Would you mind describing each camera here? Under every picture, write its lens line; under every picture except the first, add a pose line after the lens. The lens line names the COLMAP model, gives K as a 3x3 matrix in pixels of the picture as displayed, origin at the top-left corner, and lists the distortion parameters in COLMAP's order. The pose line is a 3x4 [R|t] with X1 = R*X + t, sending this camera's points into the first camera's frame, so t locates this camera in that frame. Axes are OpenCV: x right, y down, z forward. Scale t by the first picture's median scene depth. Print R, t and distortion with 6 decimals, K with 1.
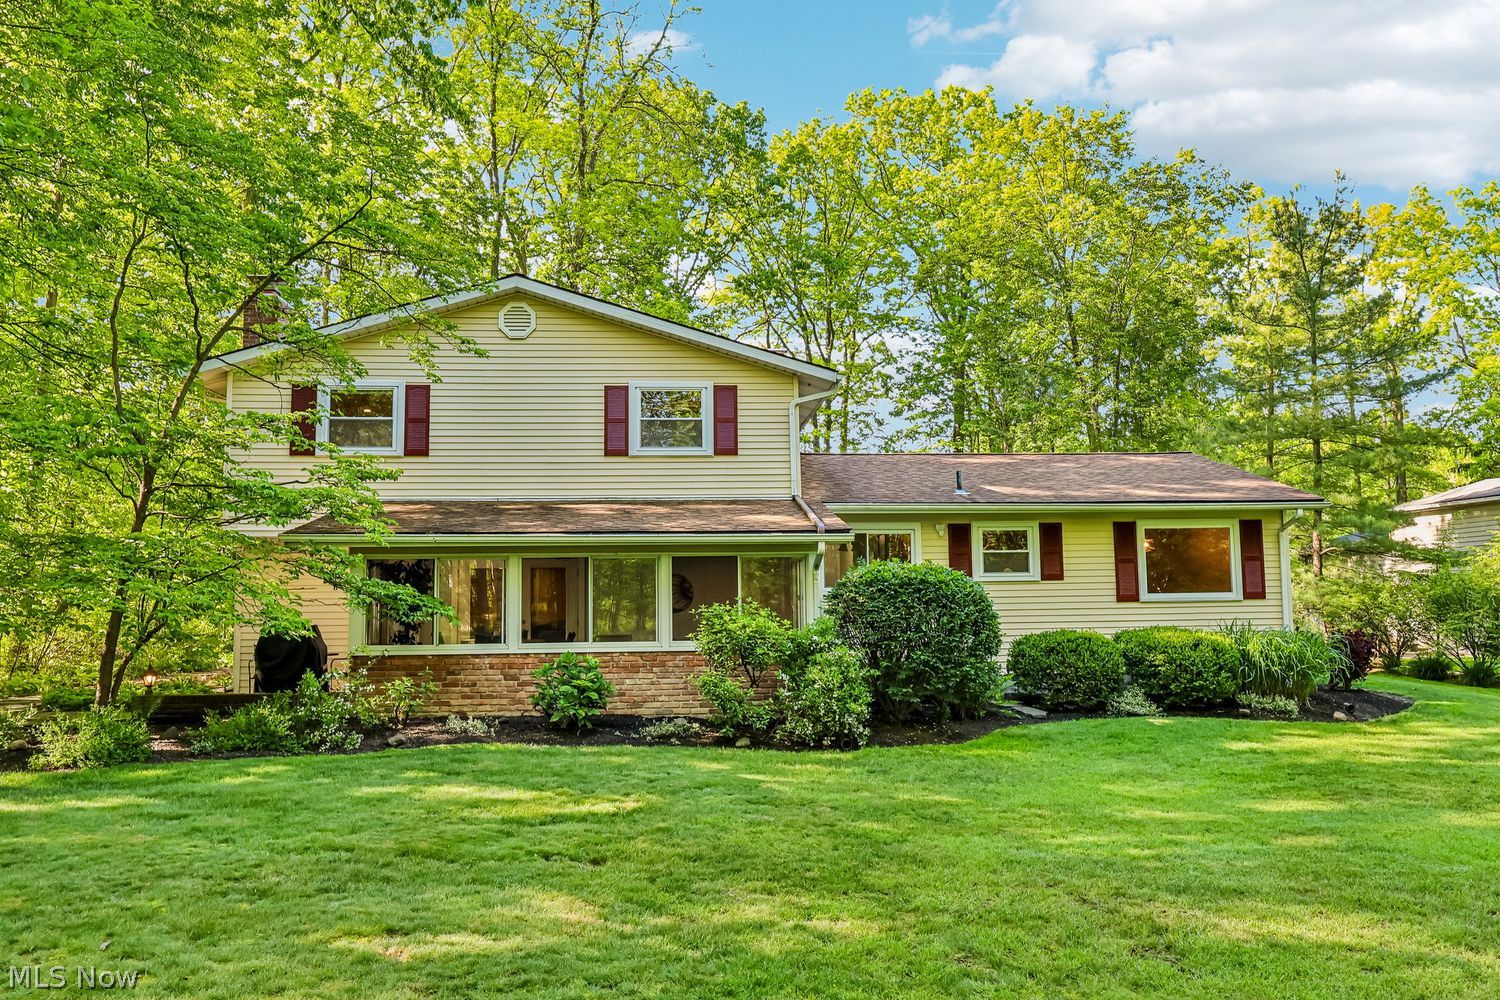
lens RADIAL K [[1099.8, 0, 751.8], [0, 1099.8, 500.4], [0, 0, 1]] dist [-0.010827, 0.002398]
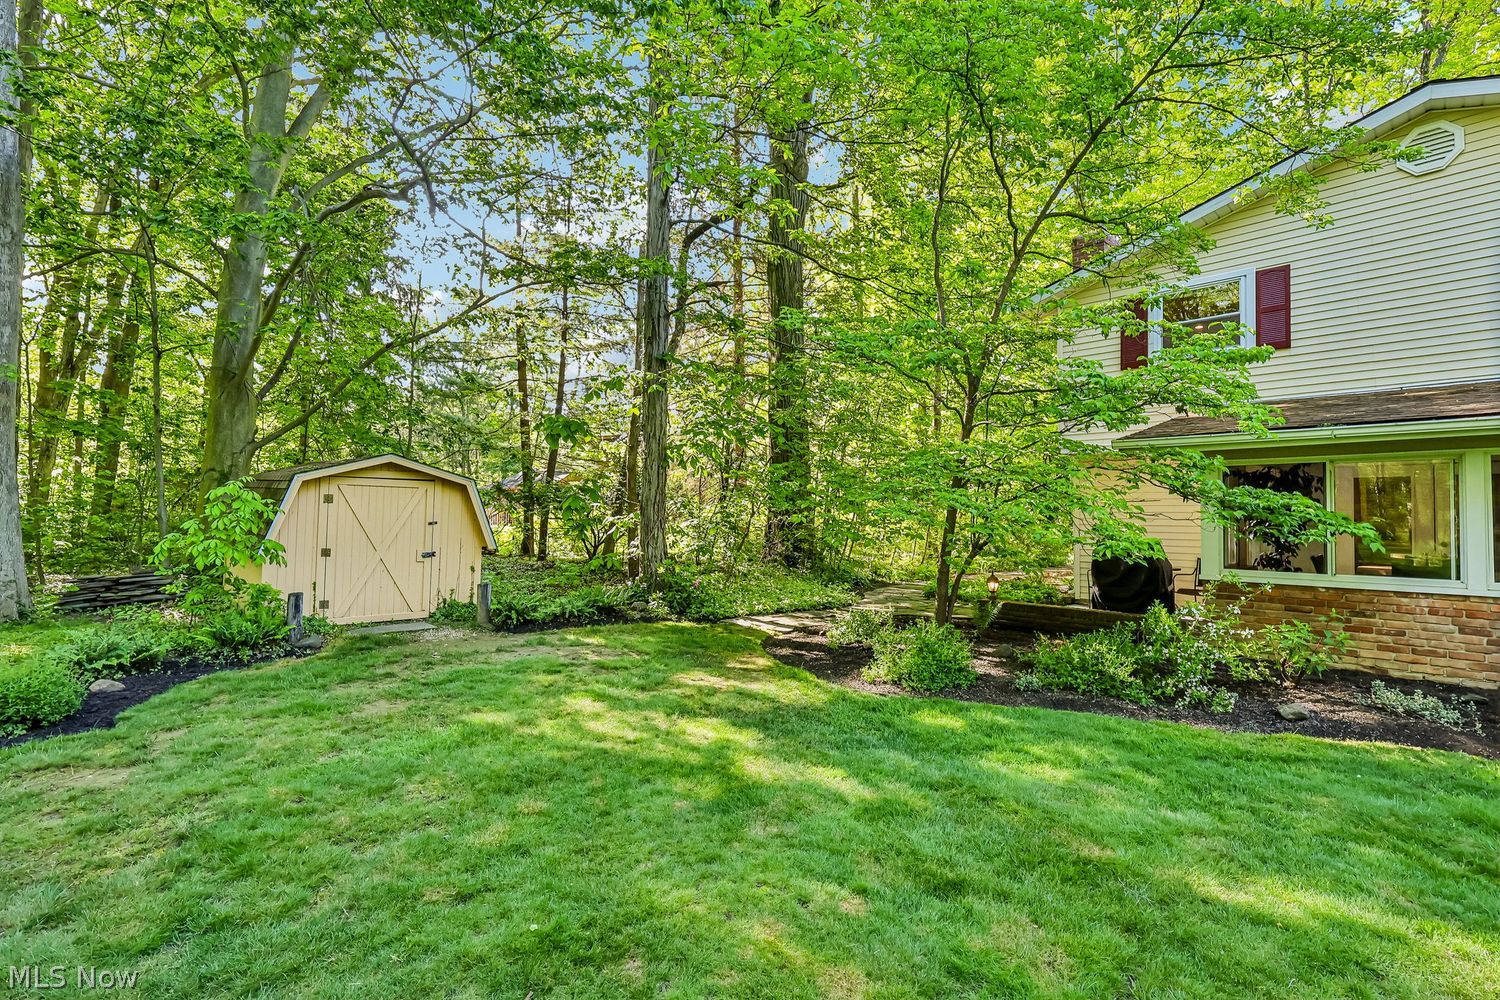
lens RADIAL K [[700.6, 0, 752.4], [0, 700.6, 500.7], [0, 0, 1]] dist [-0.001052, 0.001018]
pose [[0.634201, -0.001046, -0.773168, -0.175421], [0.059328, 0.997116, 0.047316, 0.035715], [0.770889, -0.075879, 0.632434, 0.408051]]
